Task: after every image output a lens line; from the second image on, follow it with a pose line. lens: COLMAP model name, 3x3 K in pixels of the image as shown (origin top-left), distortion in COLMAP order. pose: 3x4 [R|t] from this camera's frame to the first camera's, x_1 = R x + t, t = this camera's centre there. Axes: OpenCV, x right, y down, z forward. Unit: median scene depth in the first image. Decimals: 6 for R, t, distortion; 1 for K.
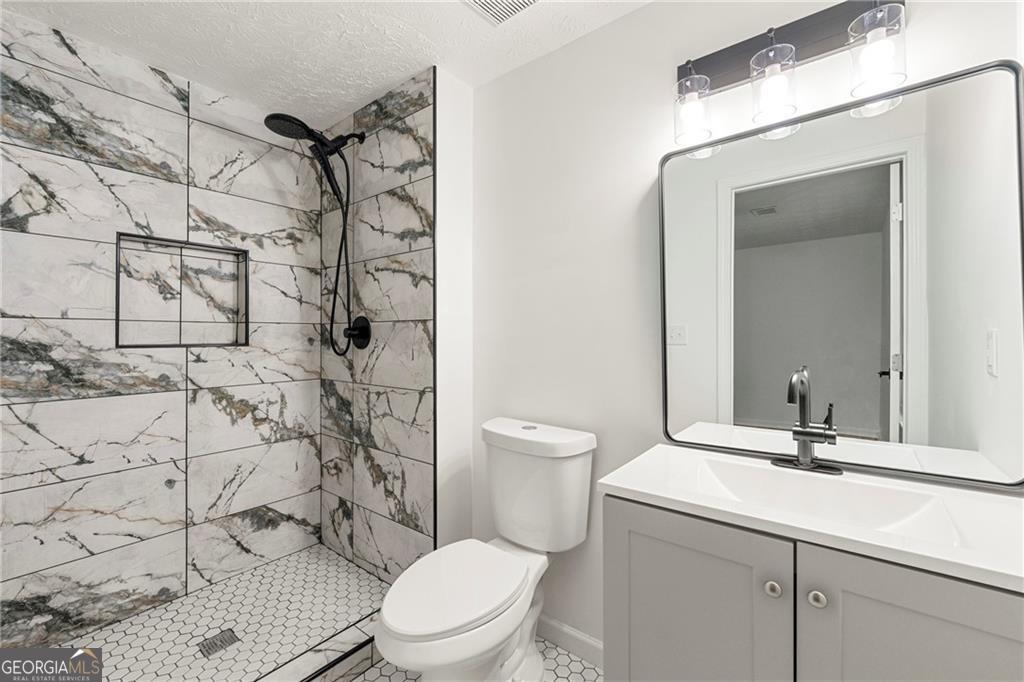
lens RADIAL K [[427.2, 0, 516.8], [0, 427.2, 338.7], [0, 0, 1]] dist [0.001680, 0.000200]
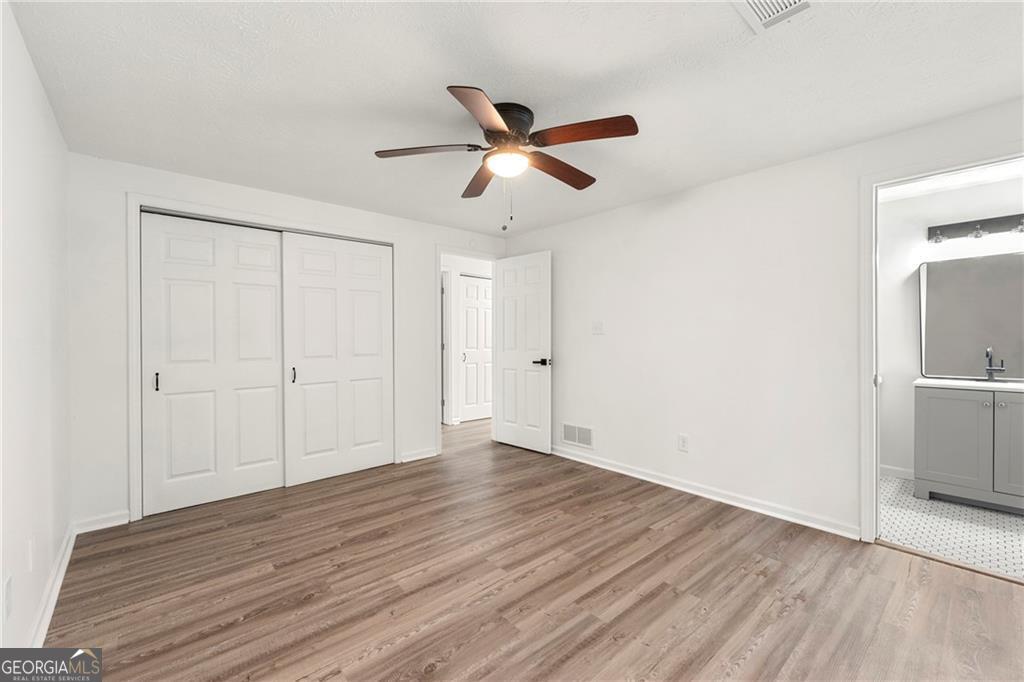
lens RADIAL K [[427.2, 0, 512.3], [0, 427.2, 339.8], [0, 0, 1]] dist [0.001680, 0.000200]
pose [[0.982829, 0.001598, -0.184512, -1.149773], [0.000575, 0.999931, 0.011721, -0.005708], [0.184518, -0.011626, 0.982760, -1.416759]]
